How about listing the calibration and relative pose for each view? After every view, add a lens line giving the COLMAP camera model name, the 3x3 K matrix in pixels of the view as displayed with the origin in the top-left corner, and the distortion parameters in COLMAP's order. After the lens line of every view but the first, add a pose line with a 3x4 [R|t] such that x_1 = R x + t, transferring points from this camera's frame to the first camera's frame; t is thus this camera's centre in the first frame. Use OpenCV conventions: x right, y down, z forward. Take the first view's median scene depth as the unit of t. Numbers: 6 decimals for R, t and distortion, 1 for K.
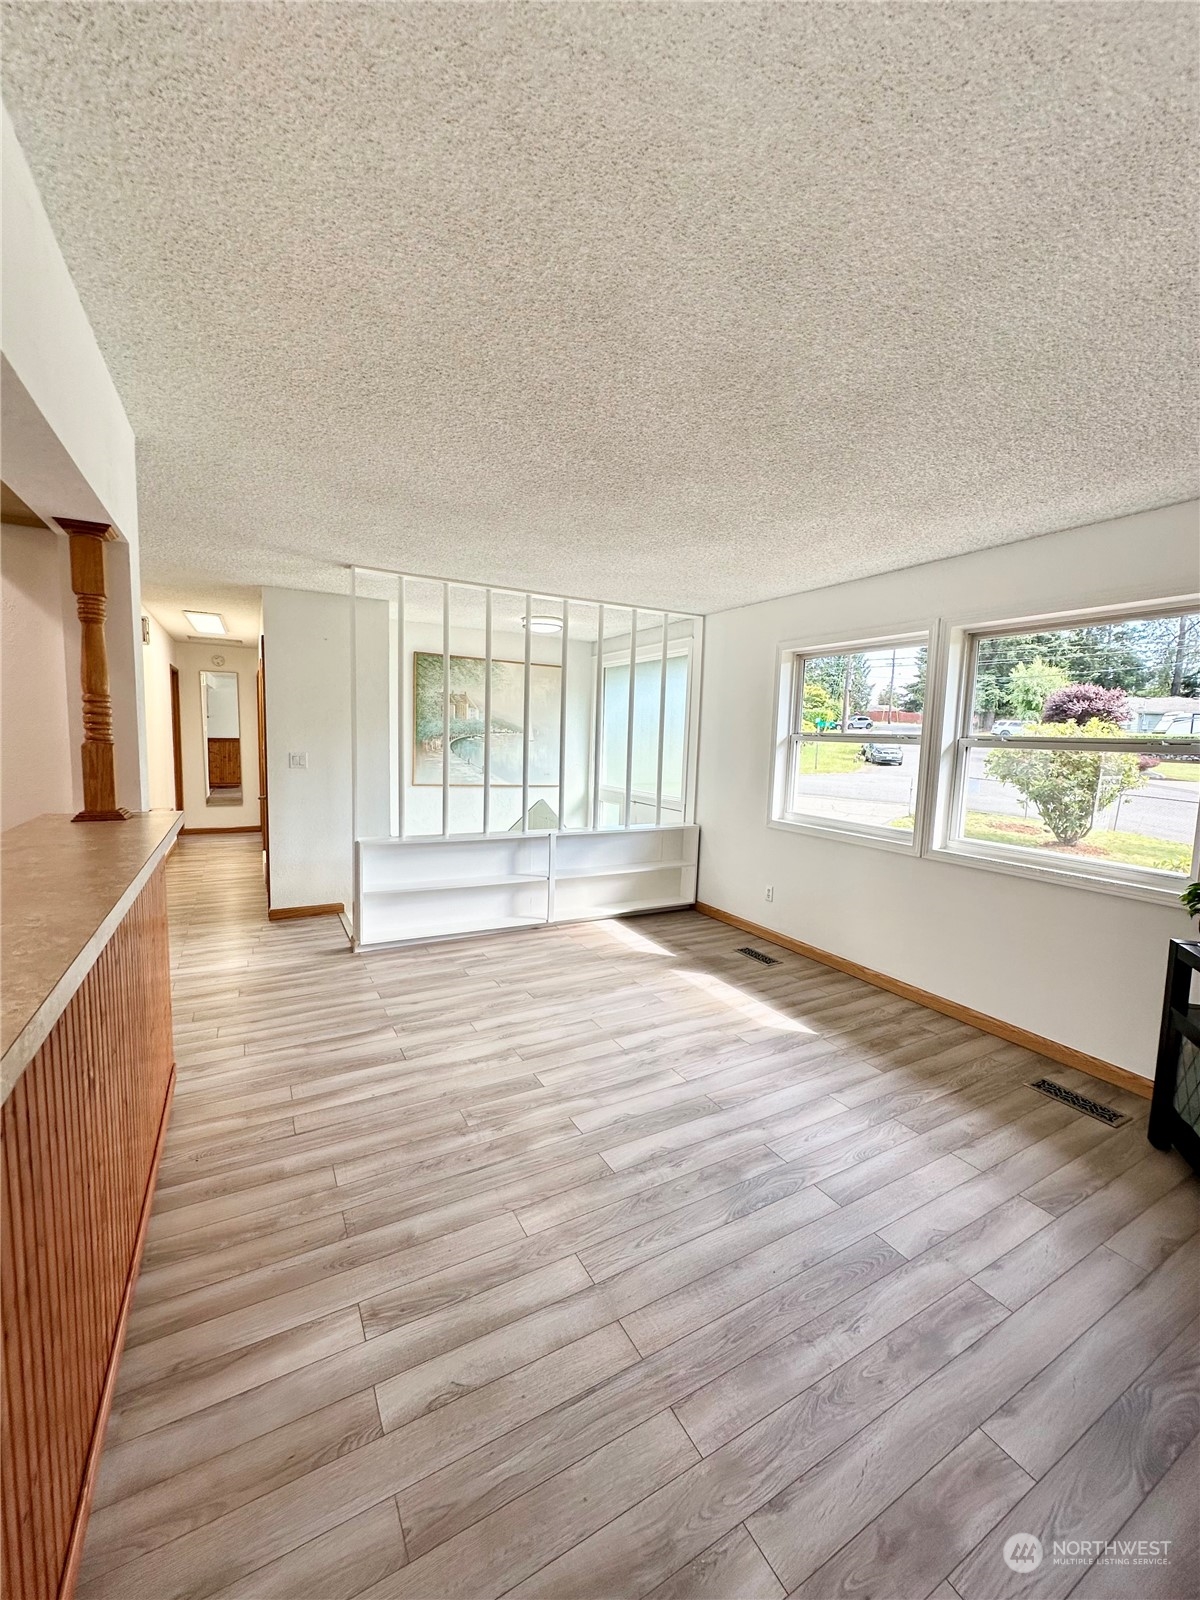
lens RADIAL K [[634.3, 0, 603.8], [0, 634.3, 799.1], [0, 0, 1]] dist [-0.001031, 0.000342]
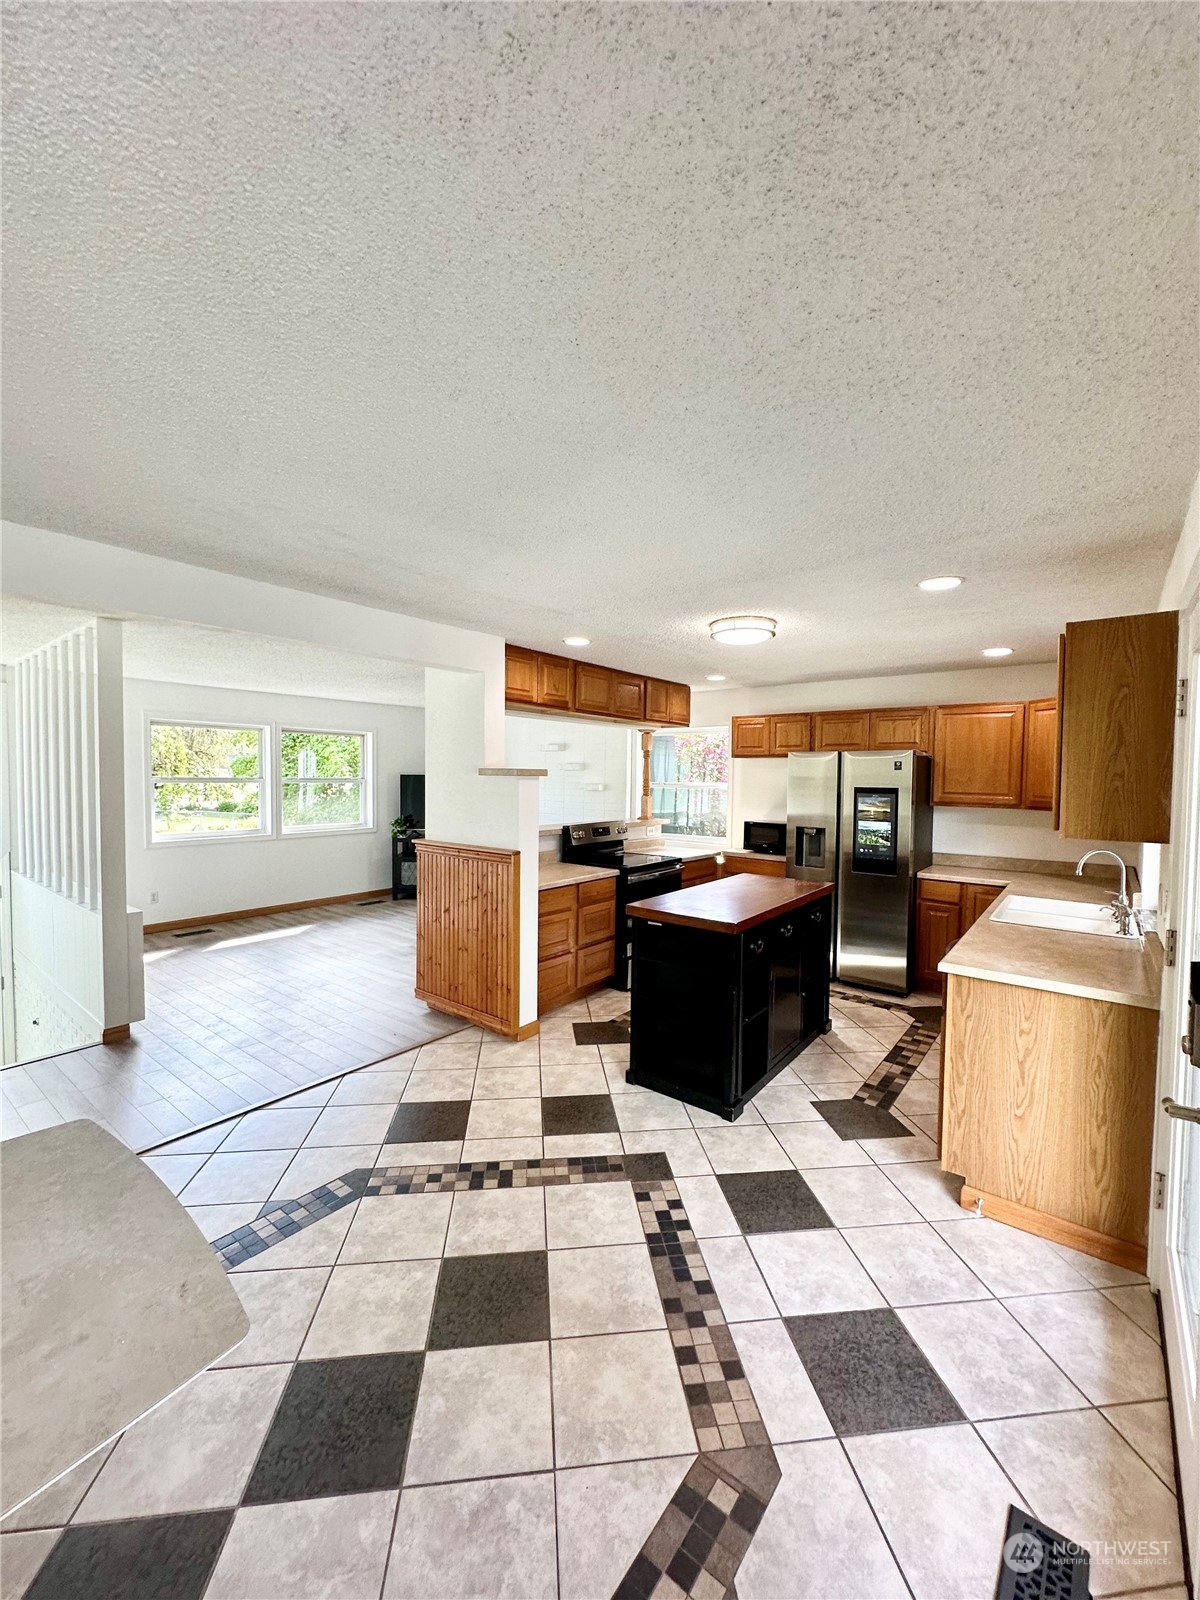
lens RADIAL K [[634.3, 0, 603.8], [0, 634.3, 799.1], [0, 0, 1]] dist [-0.001031, 0.000342]
pose [[-0.384173, -0.070596, 0.920558, -2.419345], [0.069173, 0.992069, 0.104947, -0.240111], [-0.920666, 0.103996, -0.376243, 1.134989]]
